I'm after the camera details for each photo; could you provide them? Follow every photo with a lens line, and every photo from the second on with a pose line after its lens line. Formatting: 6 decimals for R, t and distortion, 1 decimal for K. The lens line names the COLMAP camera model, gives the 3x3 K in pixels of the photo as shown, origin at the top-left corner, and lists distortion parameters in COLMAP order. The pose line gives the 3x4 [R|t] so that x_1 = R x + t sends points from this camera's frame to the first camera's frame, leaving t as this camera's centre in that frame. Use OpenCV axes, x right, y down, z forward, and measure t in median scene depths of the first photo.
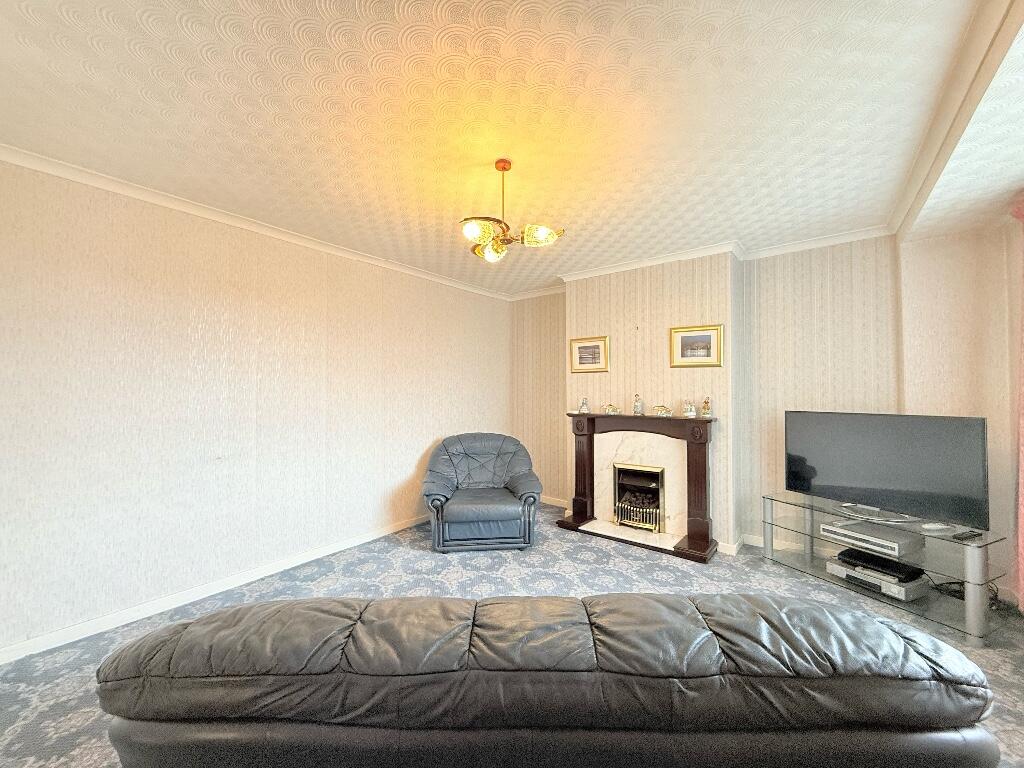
lens RADIAL K [[410.2, 0, 511.4], [0, 410.2, 385.7], [0, 0, 1]] dist [-0.003112, -0.000063]
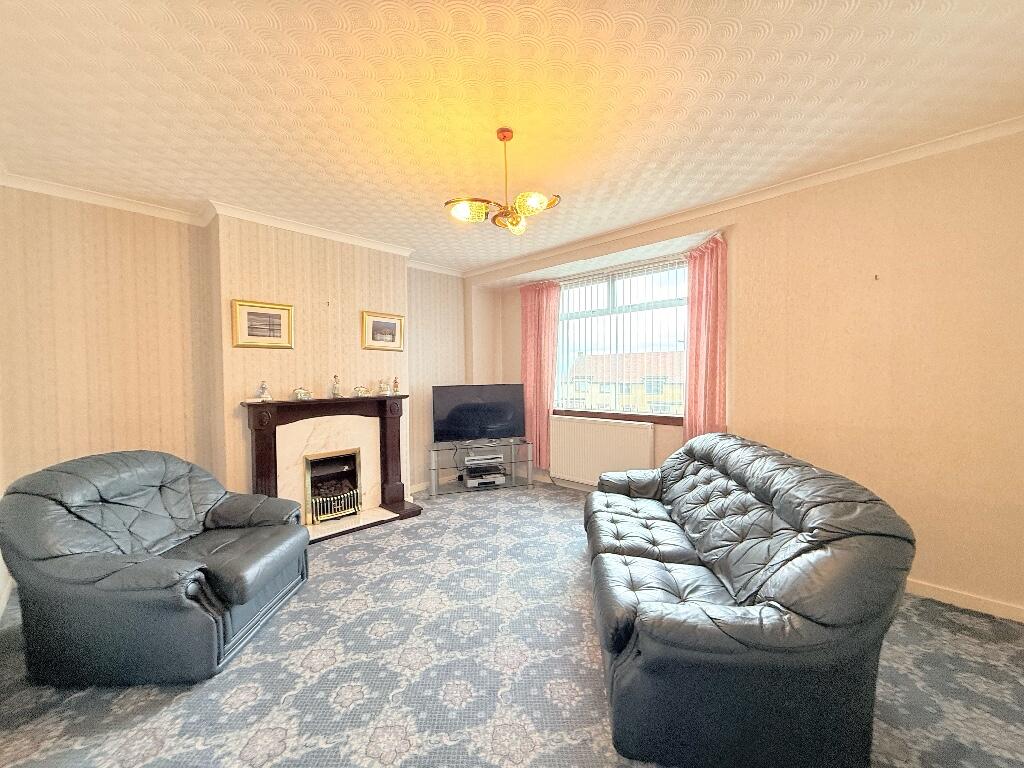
lens RADIAL K [[410.2, 0, 511.7], [0, 410.2, 383.1], [0, 0, 1]] dist [-0.003112, -0.000063]
pose [[0.098939, -0.021500, 0.994861, -0.593000], [-0.004895, 0.999744, 0.022092, 0.016104], [-0.995081, -0.007056, 0.098809, 0.520182]]
